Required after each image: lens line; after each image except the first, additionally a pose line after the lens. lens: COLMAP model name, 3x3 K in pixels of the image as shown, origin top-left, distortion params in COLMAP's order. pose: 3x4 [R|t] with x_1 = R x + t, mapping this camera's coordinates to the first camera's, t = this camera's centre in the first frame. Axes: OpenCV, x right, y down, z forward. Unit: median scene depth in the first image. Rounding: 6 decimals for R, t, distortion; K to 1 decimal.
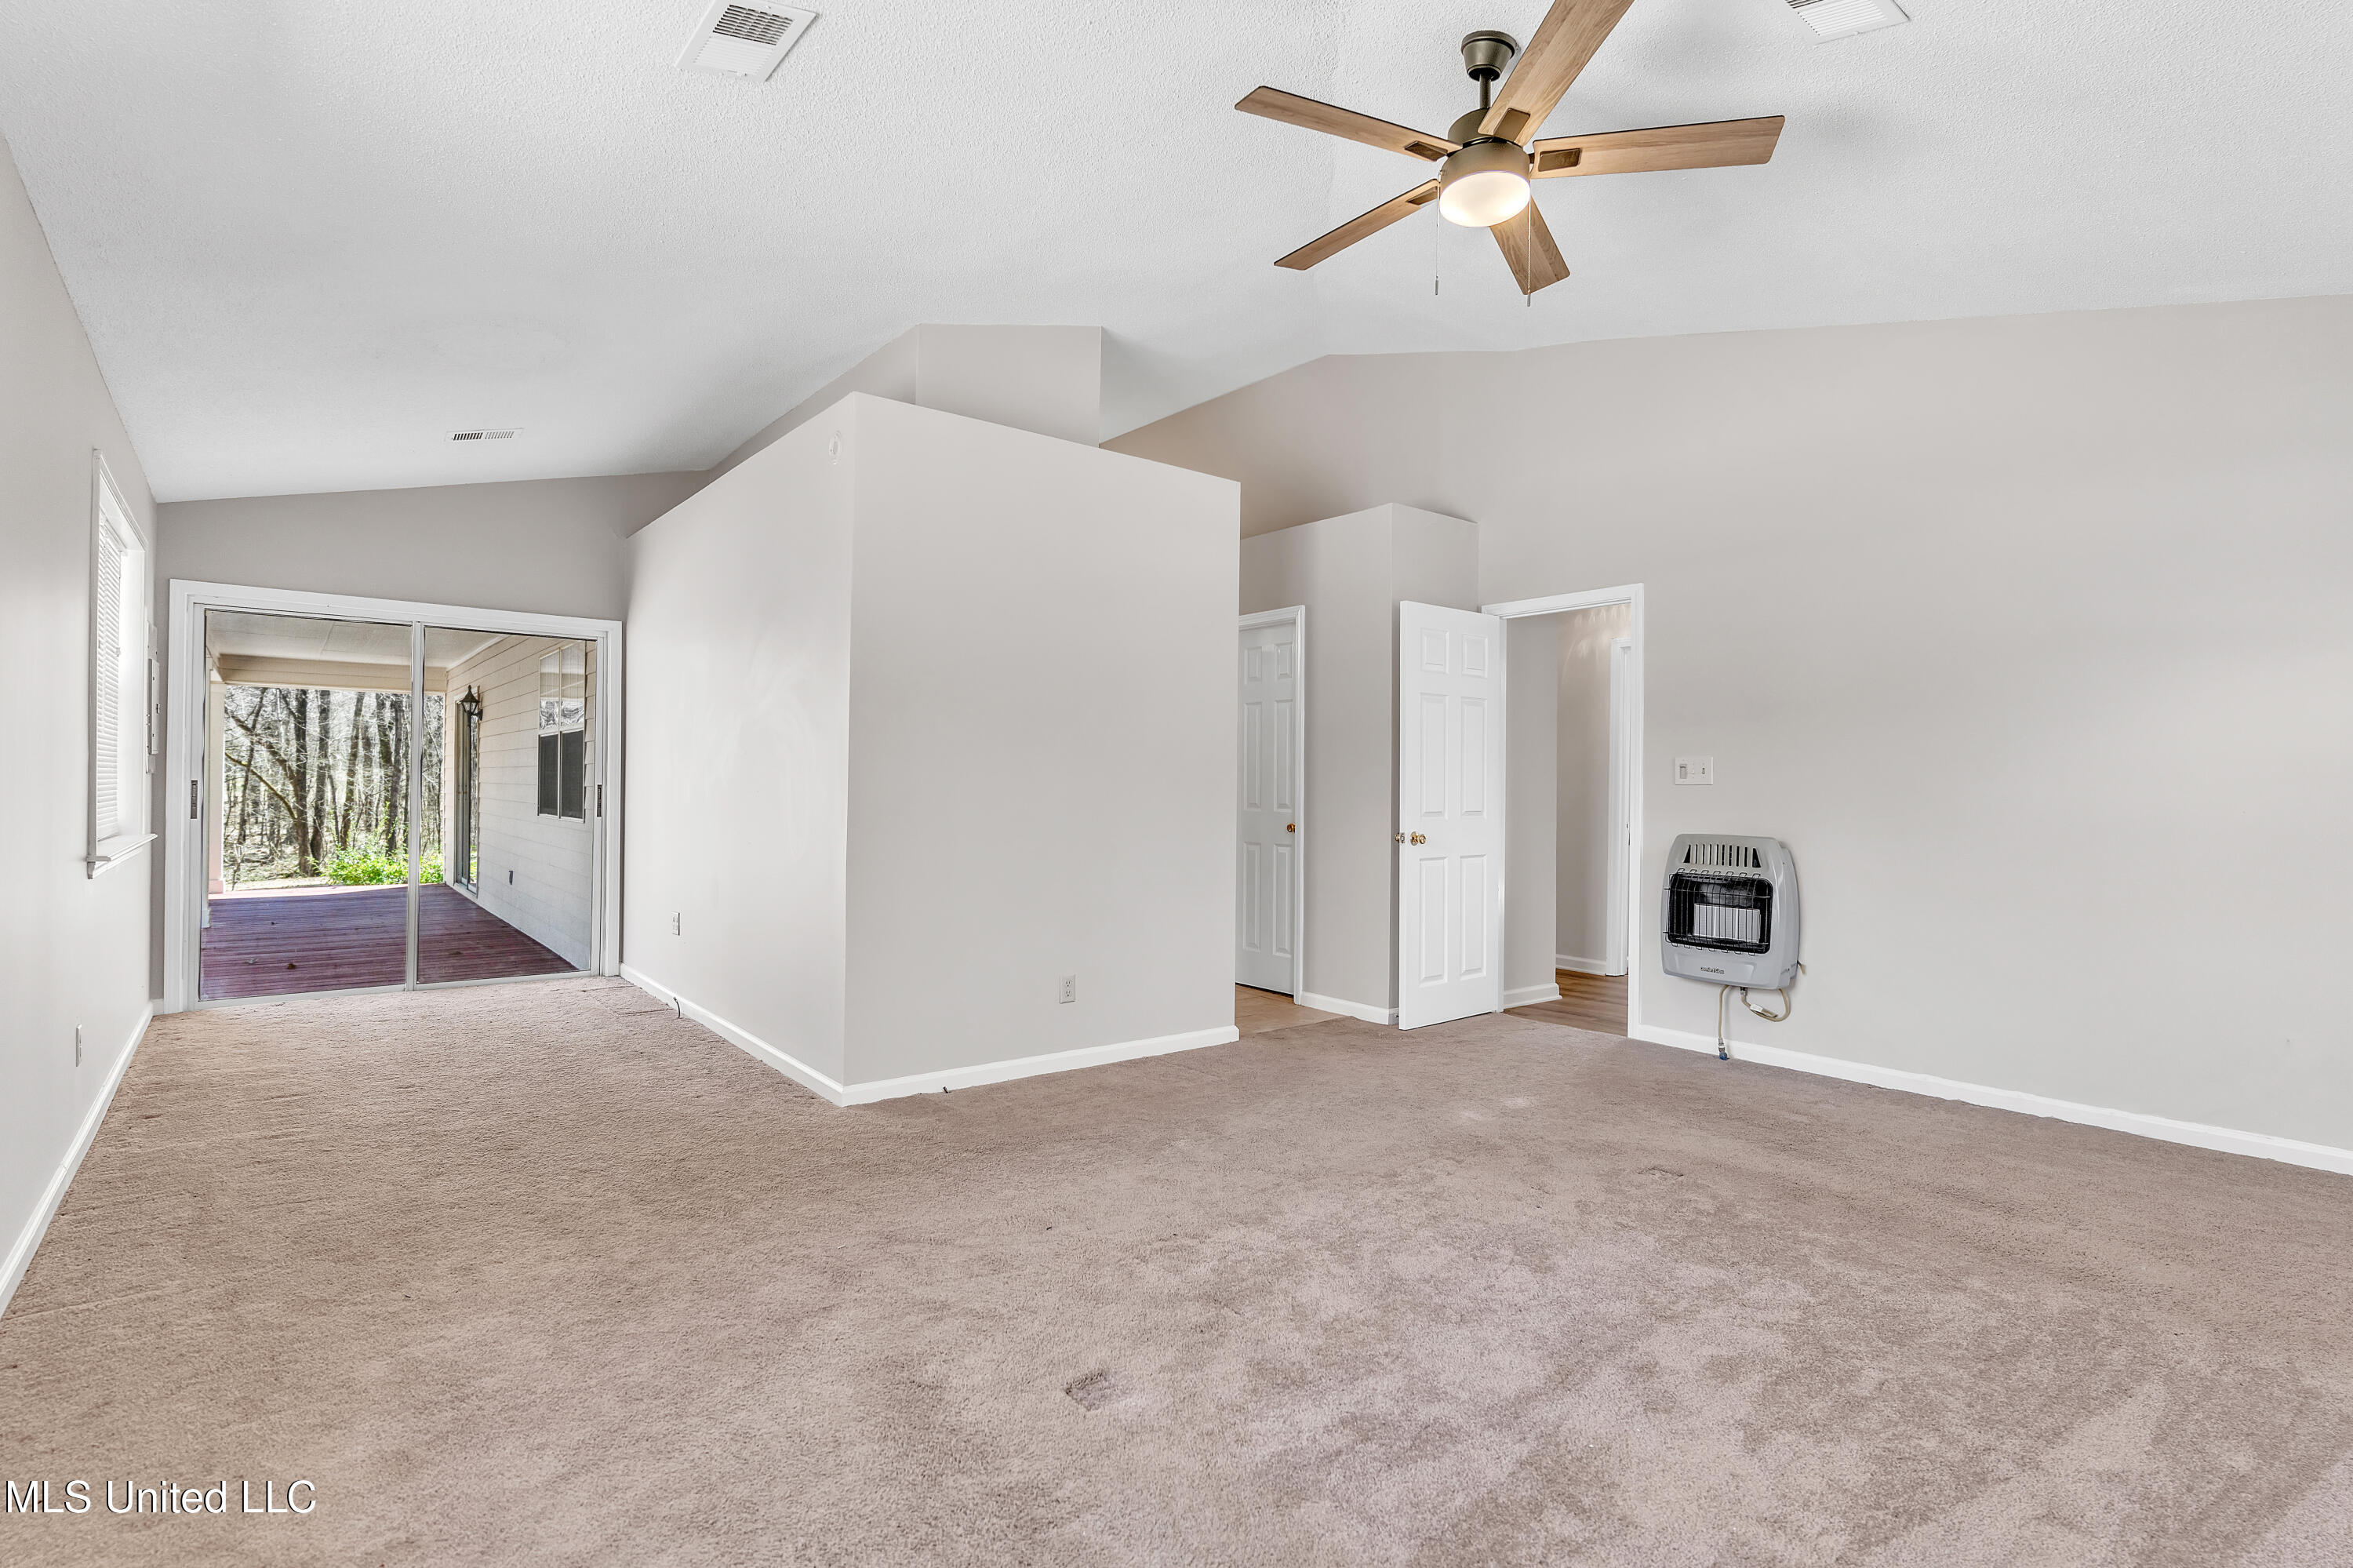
lens RADIAL K [[1173.0, 0, 1176.5], [0, 1173.0, 784.0], [0, 0, 1]] dist [-0.000171, 0.000017]
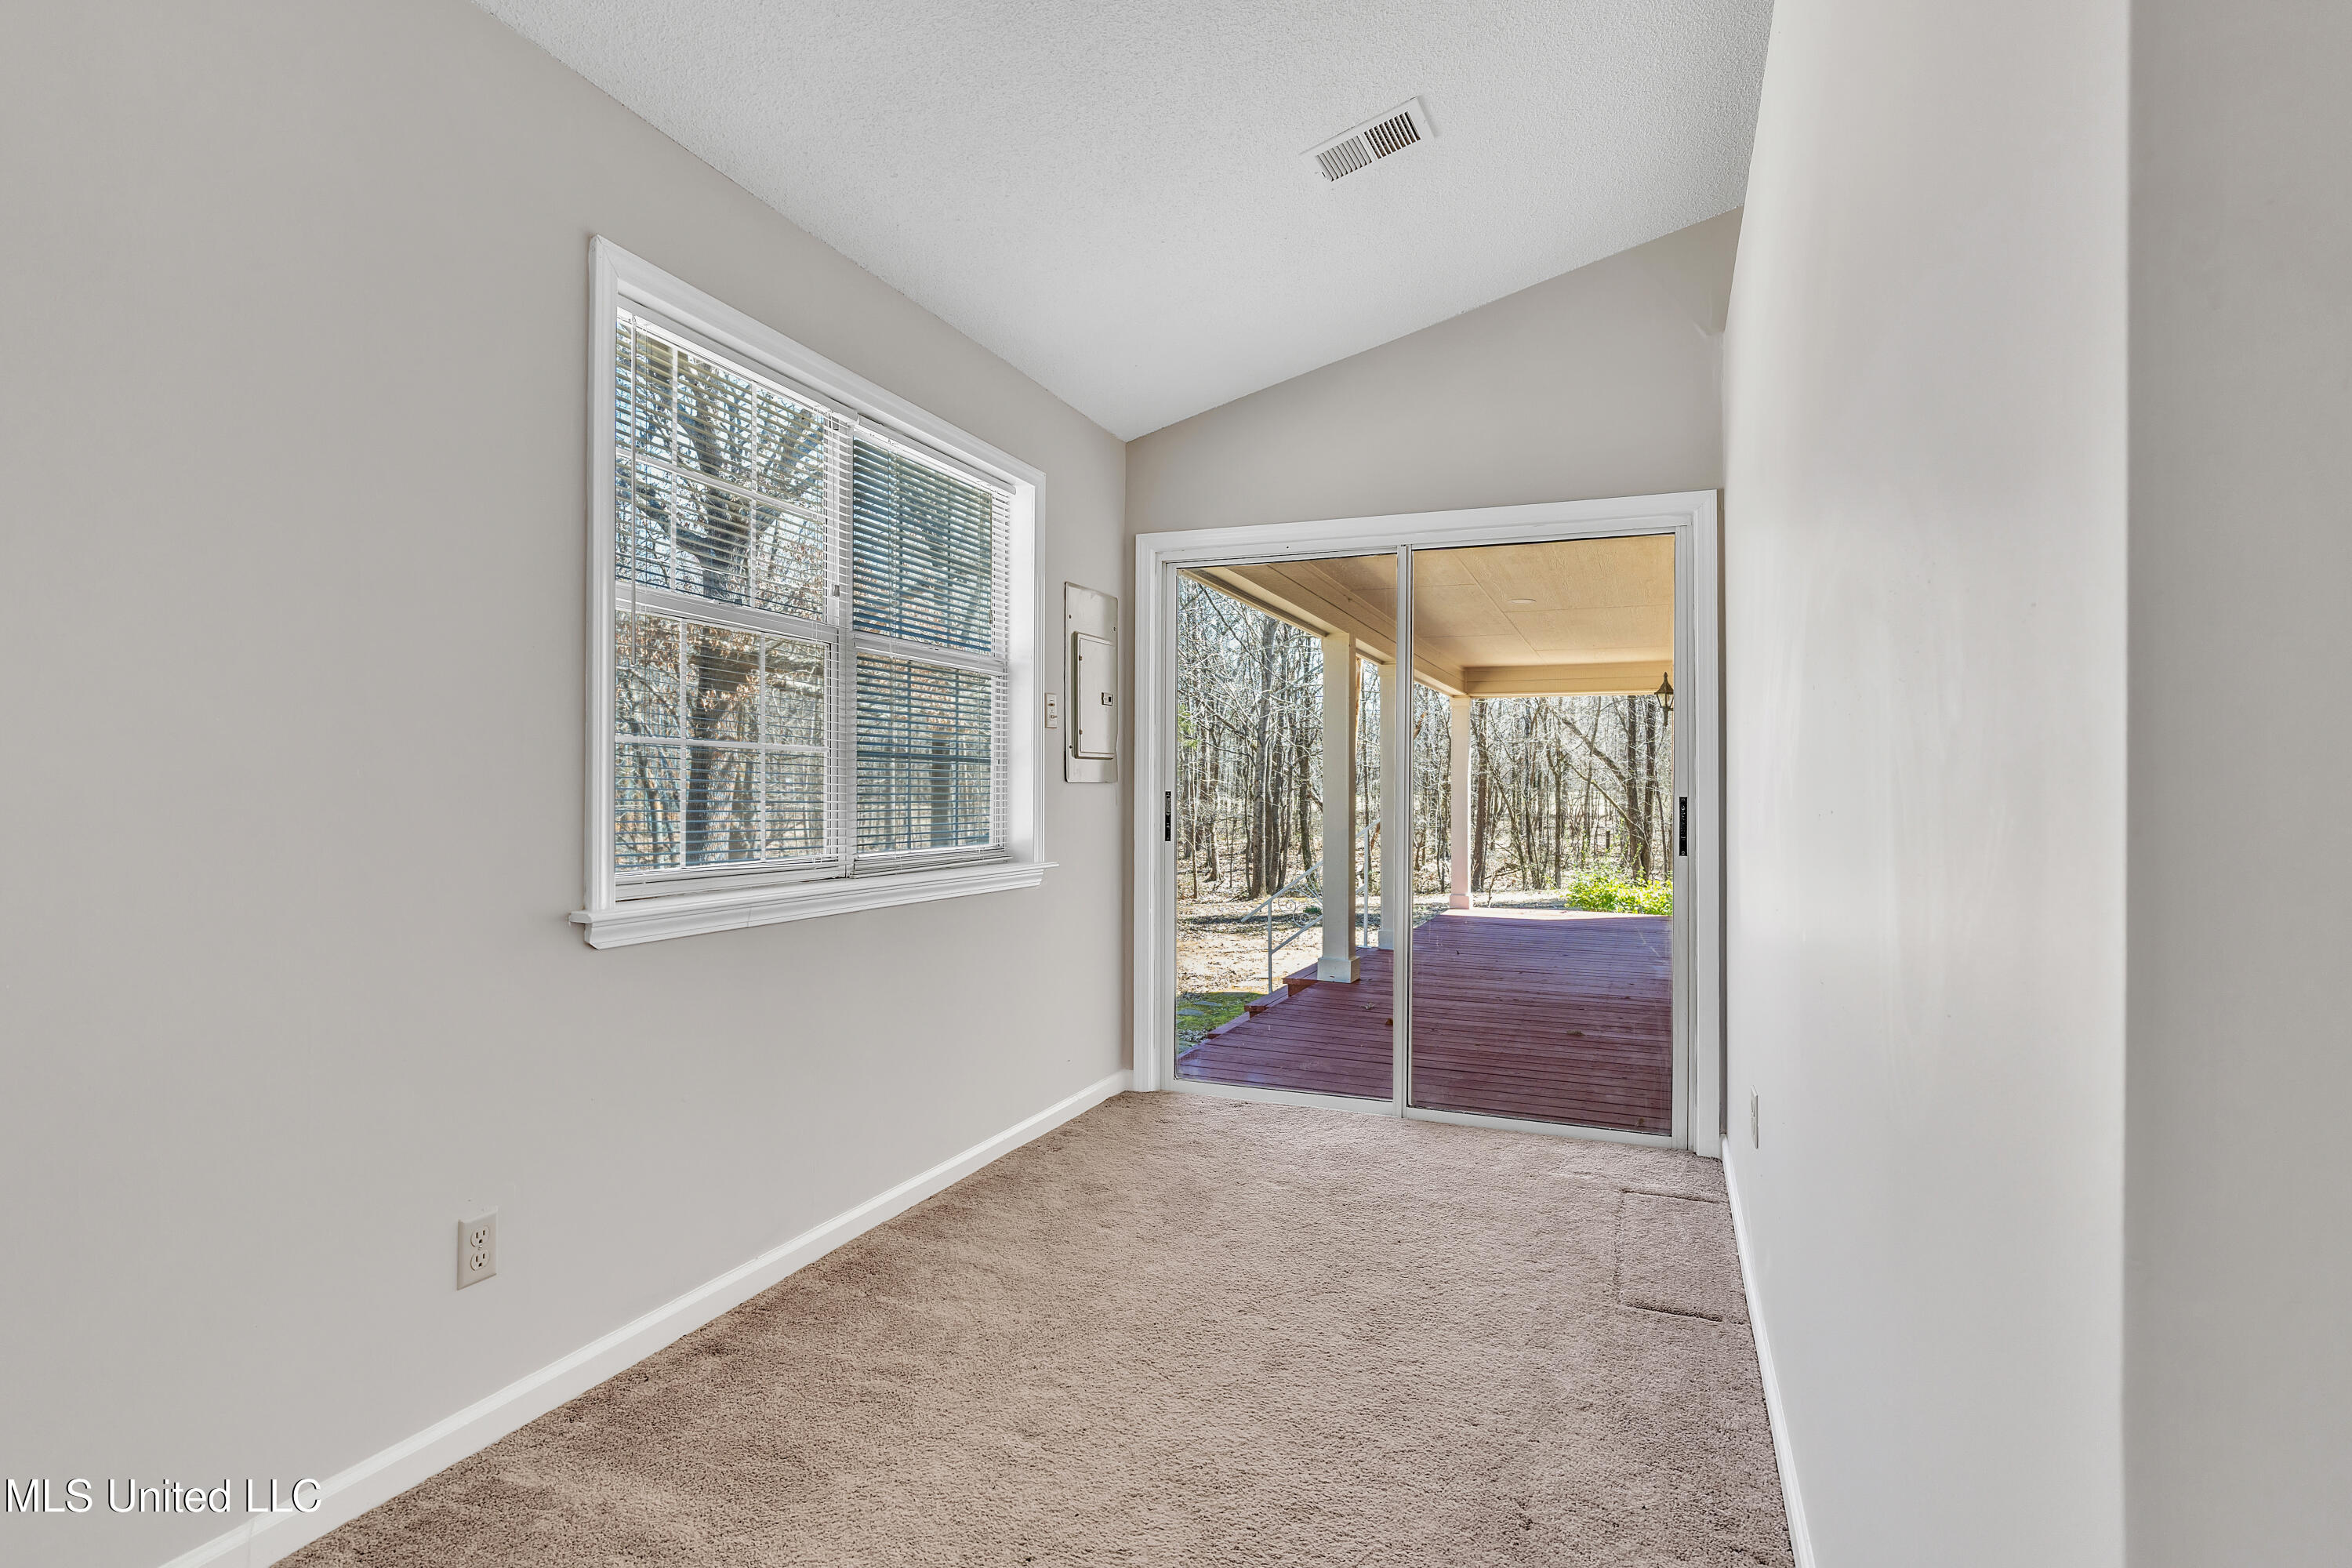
lens RADIAL K [[1172.5, 0, 1176.0], [0, 1172.5, 784.0], [0, 0, 1]] dist [-0.000171, 0.000017]
pose [[0.496054, -0.011630, -0.868214, -0.111264], [-0.000504, 0.999906, -0.013681, 0.001653], [0.868291, 0.007224, 0.496002, 0.429370]]
